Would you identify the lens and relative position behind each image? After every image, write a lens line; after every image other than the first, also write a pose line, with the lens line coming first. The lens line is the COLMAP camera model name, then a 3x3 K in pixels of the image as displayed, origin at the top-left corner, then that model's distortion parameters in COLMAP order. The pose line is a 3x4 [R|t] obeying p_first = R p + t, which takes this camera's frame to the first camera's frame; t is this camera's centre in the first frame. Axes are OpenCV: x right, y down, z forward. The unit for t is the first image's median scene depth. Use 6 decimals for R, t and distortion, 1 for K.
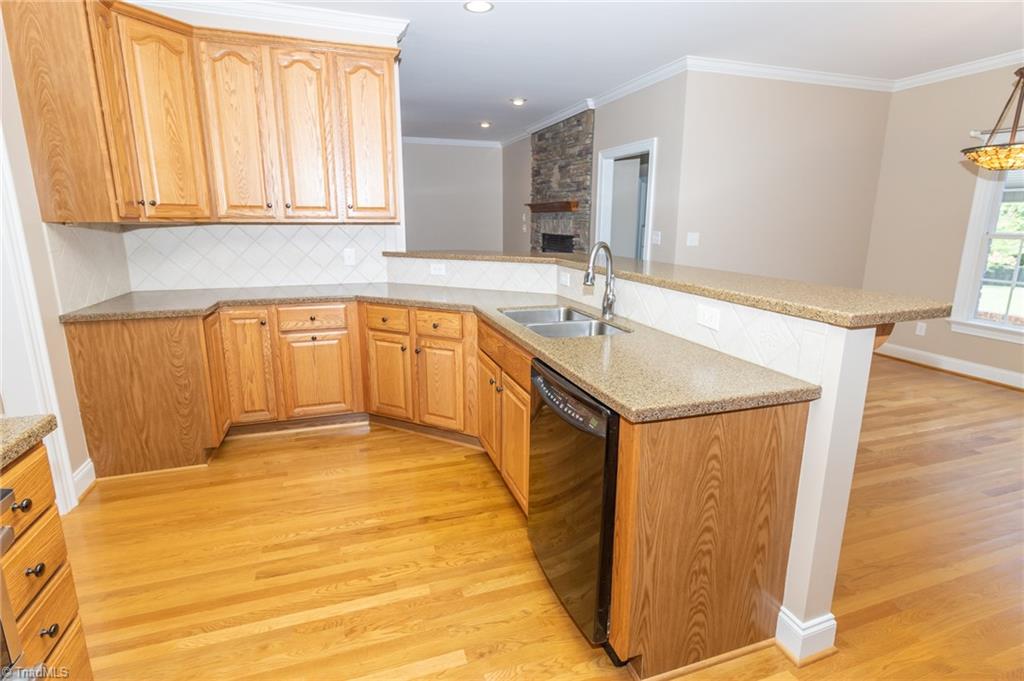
lens RADIAL K [[500.3, 0, 512.0], [0, 500.3, 340.5], [0, 0, 1]] dist [0.000942, 0.000172]
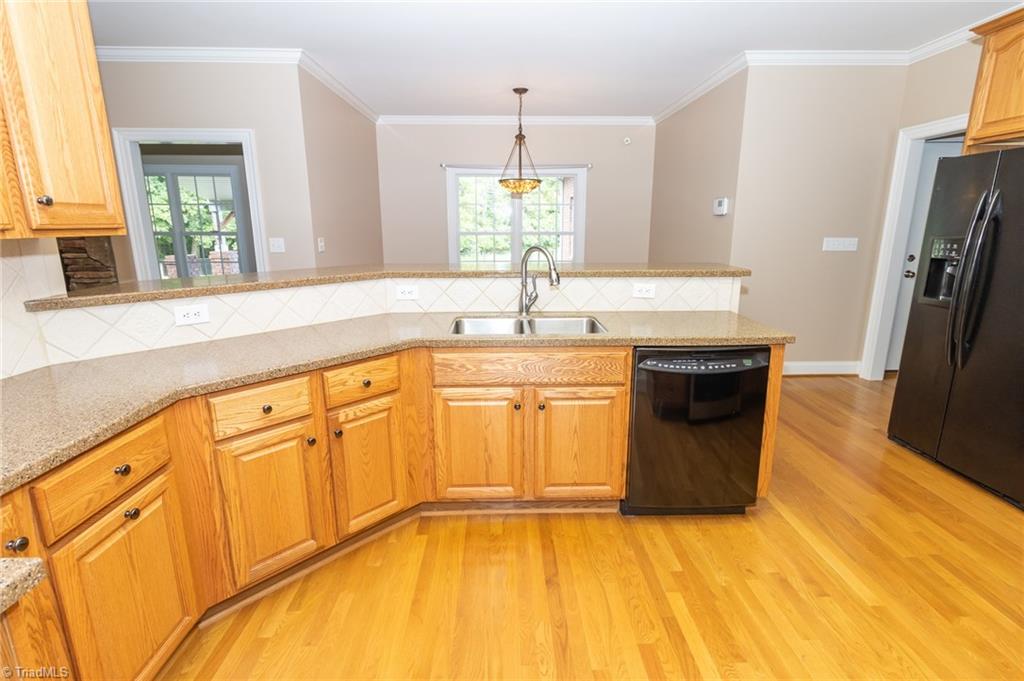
lens RADIAL K [[500.3, 0, 512.0], [0, 500.3, 340.5], [0, 0, 1]] dist [0.000942, 0.000172]
pose [[0.298746, -0.225426, 0.927326, -0.695538], [0.229247, 0.960201, 0.159564, -0.145359], [-0.926389, 0.164918, 0.338535, 0.567310]]
